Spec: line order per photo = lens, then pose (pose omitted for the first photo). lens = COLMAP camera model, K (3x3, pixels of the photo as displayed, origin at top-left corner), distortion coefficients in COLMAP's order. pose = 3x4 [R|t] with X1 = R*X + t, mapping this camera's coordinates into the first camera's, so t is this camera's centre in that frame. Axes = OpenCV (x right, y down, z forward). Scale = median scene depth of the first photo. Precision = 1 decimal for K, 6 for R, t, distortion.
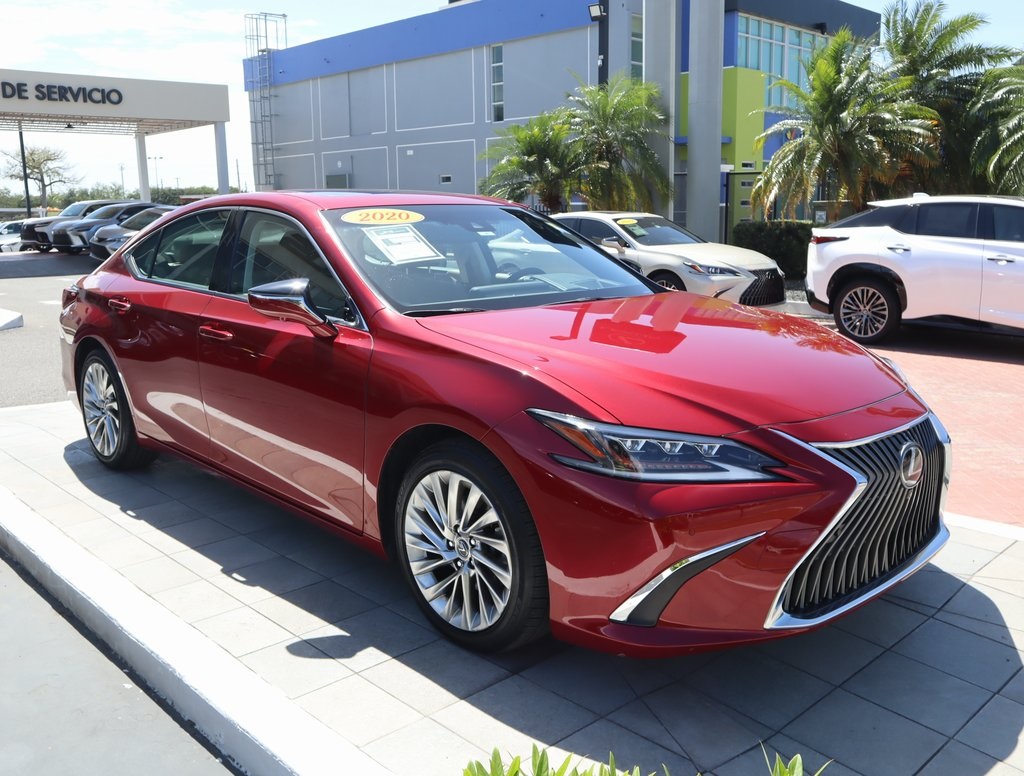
lens RADIAL K [[935.5, 0, 518.1], [0, 935.5, 387.9], [0, 0, 1]] dist [-0.105186, 0.110442]
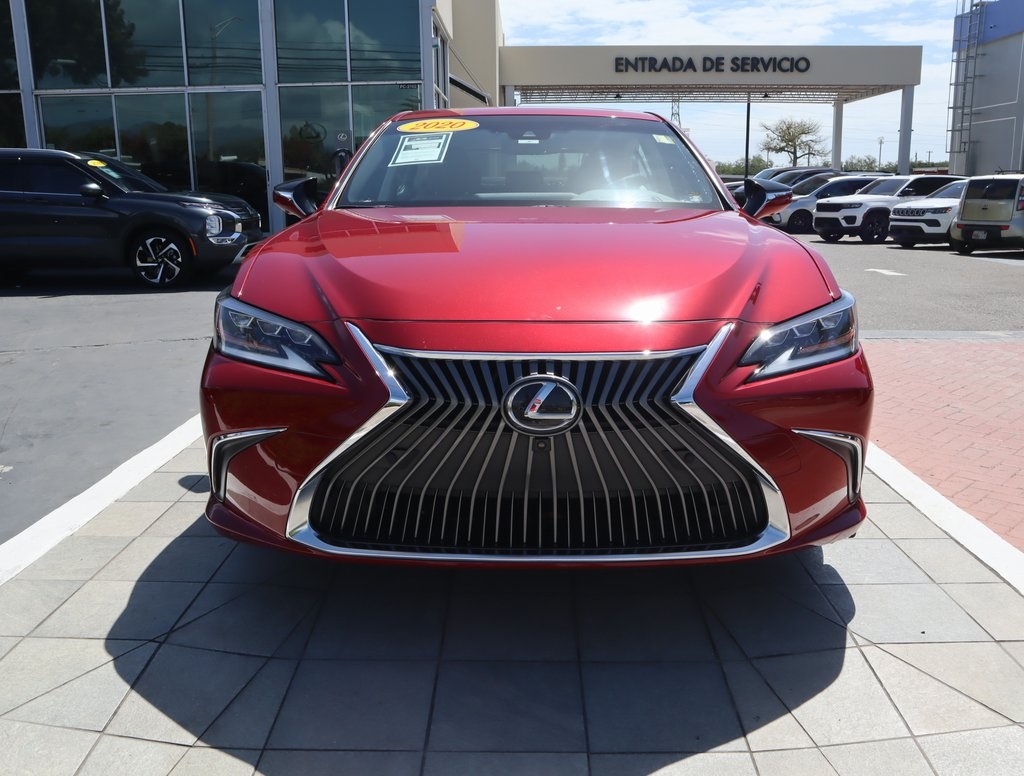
lens RADIAL K [[935.5, 0, 518.1], [0, 935.5, 387.9], [0, 0, 1]] dist [-0.105186, 0.110442]
pose [[0.718473, 0.155942, -0.677849, 0.131972], [-0.138107, 0.987123, 0.080709, 0.001618], [0.681706, 0.035629, 0.730758, 0.063172]]
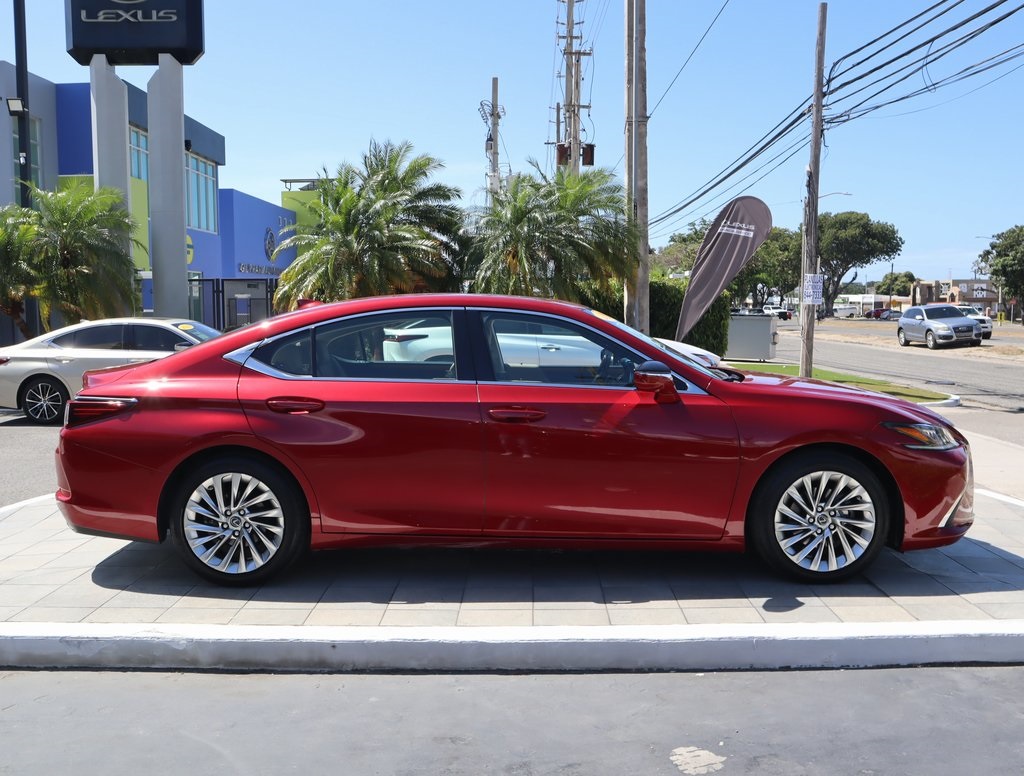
lens RADIAL K [[935.5, 0, 518.1], [0, 935.5, 387.9], [0, 0, 1]] dist [-0.105186, 0.110442]
pose [[0.700938, -0.055887, 0.711029, -0.233080], [0.135589, 0.989186, -0.055914, -0.005156], [-0.700215, 0.135600, 0.700936, 0.034022]]
